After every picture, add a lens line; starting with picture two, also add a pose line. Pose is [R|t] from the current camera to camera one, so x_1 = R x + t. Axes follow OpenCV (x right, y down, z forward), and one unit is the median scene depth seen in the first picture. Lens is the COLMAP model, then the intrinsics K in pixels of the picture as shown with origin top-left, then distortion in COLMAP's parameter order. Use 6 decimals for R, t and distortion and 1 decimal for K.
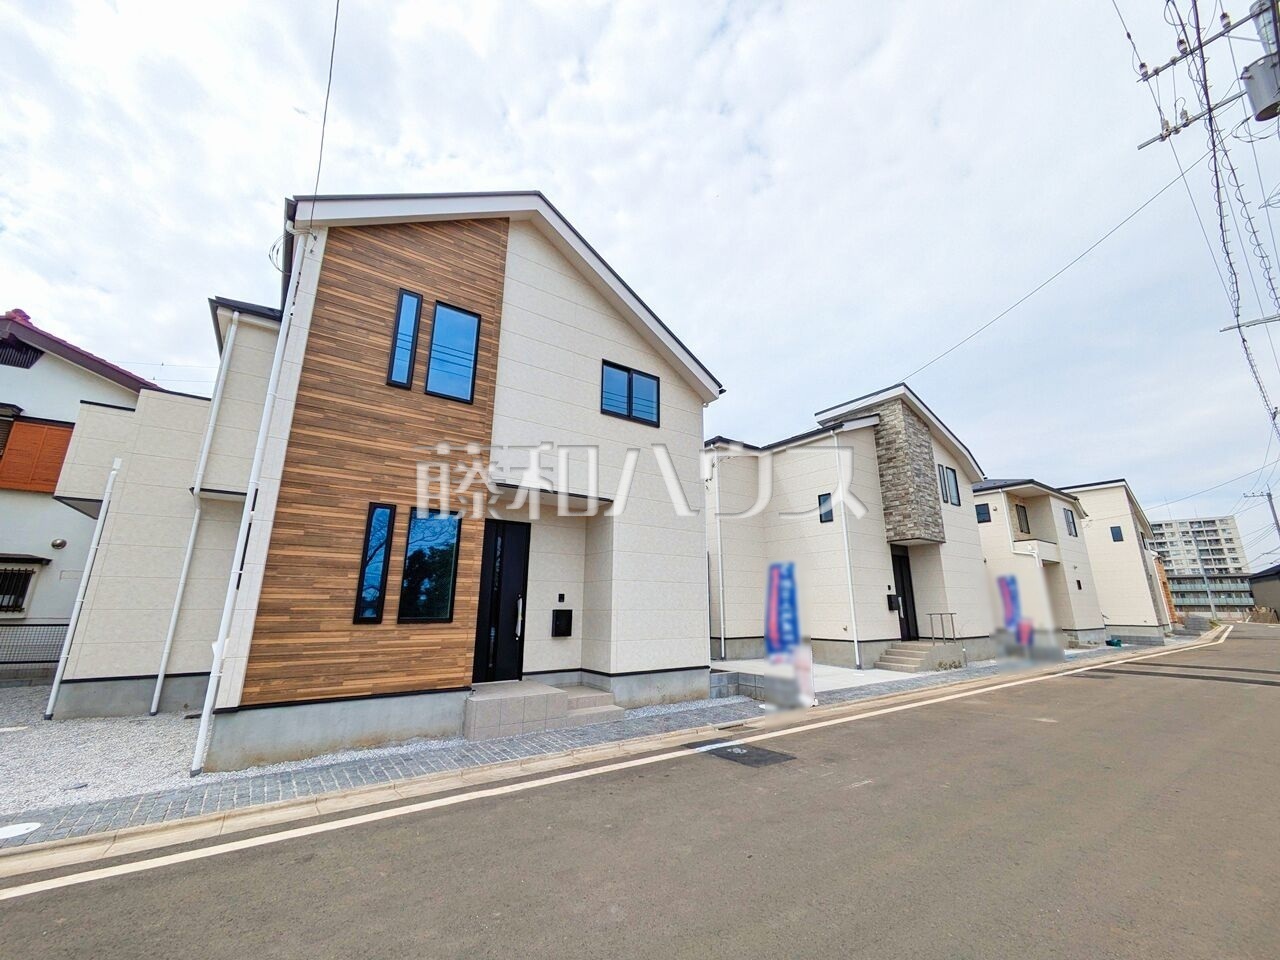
lens RADIAL K [[505.6, 0, 642.8], [0, 505.6, 477.2], [0, 0, 1]] dist [-0.002527, 0.002439]
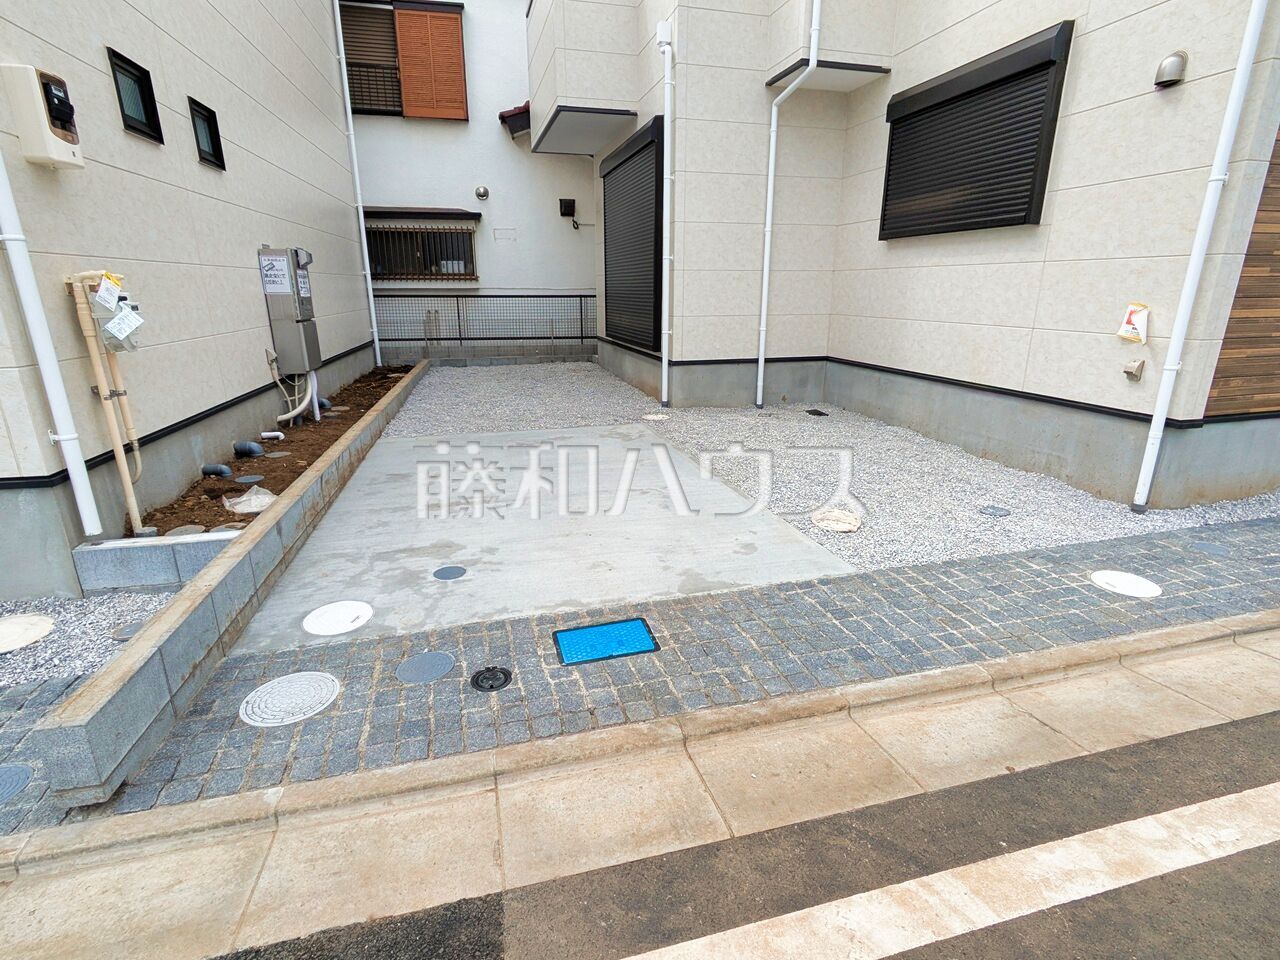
lens RADIAL K [[640.2, 0, 637.5], [0, 640.2, 480.8], [0, 0, 1]] dist [0.000063, 0.000008]
pose [[0.939674, 0.093598, -0.329018, -0.744301], [0.092517, 0.856450, 0.507871, 0.042480], [0.329323, -0.507673, 0.796124, 0.083764]]
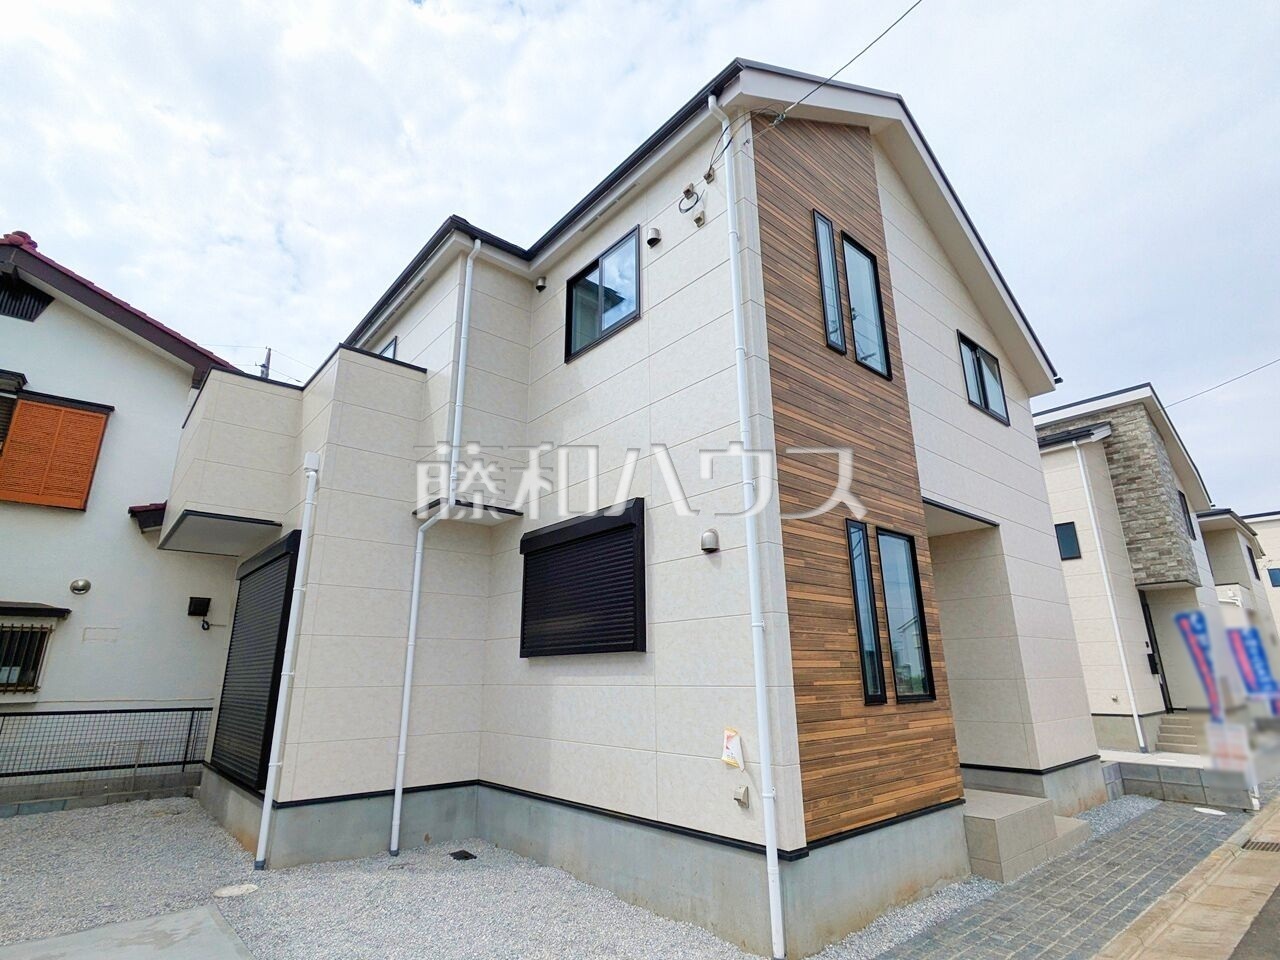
lens RADIAL K [[640.2, 0, 631.7], [0, 640.2, 483.5], [0, 0, 1]] dist [0.000063, 0.000008]
pose [[0.996218, 0.013686, 0.085806, -0.686393], [-0.010528, 0.999254, -0.037149, 0.028829], [-0.086250, 0.036105, 0.995619, 0.145003]]
